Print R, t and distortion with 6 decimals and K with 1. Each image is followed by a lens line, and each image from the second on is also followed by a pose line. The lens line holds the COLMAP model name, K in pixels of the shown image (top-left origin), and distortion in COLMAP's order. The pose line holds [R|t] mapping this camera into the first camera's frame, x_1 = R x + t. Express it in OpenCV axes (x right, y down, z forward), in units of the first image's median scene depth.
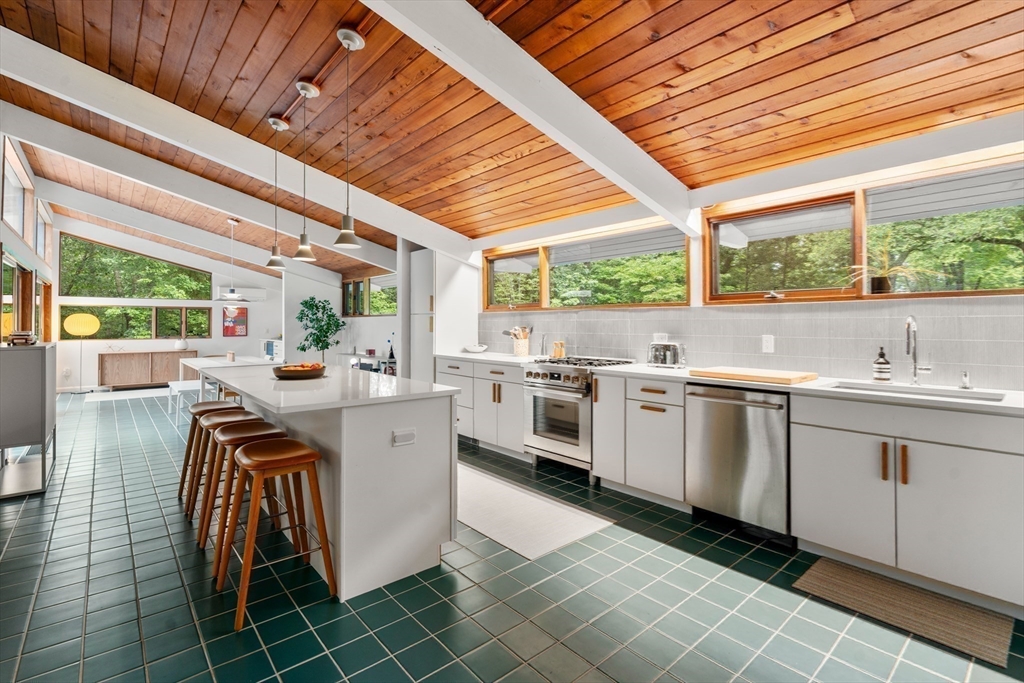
lens RADIAL K [[473.1, 0, 508.3], [0, 473.1, 320.9], [0, 0, 1]] dist [-0.002695, -0.000658]
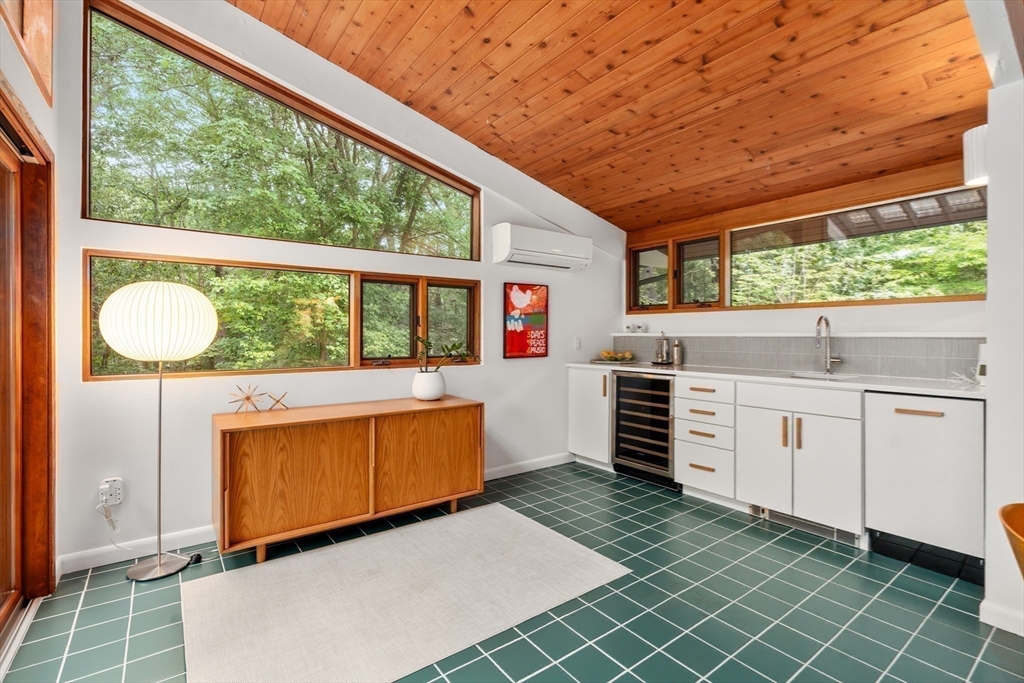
lens RADIAL K [[461.2, 0, 516.6], [0, 461.2, 339.5], [0, 0, 1]] dist [-0.059962, 0.021103]
pose [[0.998548, -0.001441, -0.053850, -0.687118], [0.001898, 0.999963, 0.008436, 0.017409], [0.053836, -0.008526, 0.998513, 0.755864]]
